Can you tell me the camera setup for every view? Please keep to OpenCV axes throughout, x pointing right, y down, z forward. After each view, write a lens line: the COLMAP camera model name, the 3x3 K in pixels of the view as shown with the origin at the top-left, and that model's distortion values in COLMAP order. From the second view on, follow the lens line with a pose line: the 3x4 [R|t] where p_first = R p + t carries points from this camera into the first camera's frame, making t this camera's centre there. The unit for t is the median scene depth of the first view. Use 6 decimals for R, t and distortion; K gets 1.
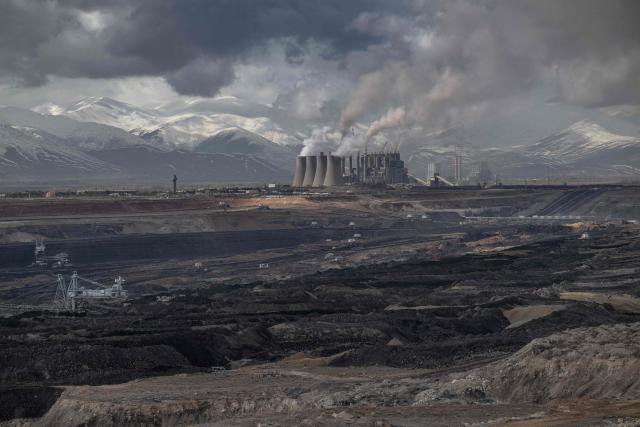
lens RADIAL K [[1528.1, 0, 320.1], [0, 1528.1, 213.4], [0, 0, 1]] dist [-0.052839, 0.000000]
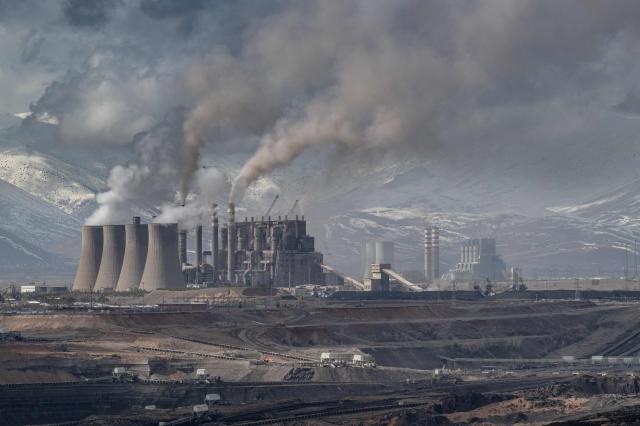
lens RADIAL K [[1528.1, 0, 320.3], [0, 1528.1, 214.0], [0, 0, 1]] dist [-0.052839, 0.000000]
pose [[0.996020, 0.008892, 0.088682, 0.015443], [-0.002903, 0.997720, -0.067431, -0.010043], [-0.089079, 0.066906, 0.993775, 0.539448]]
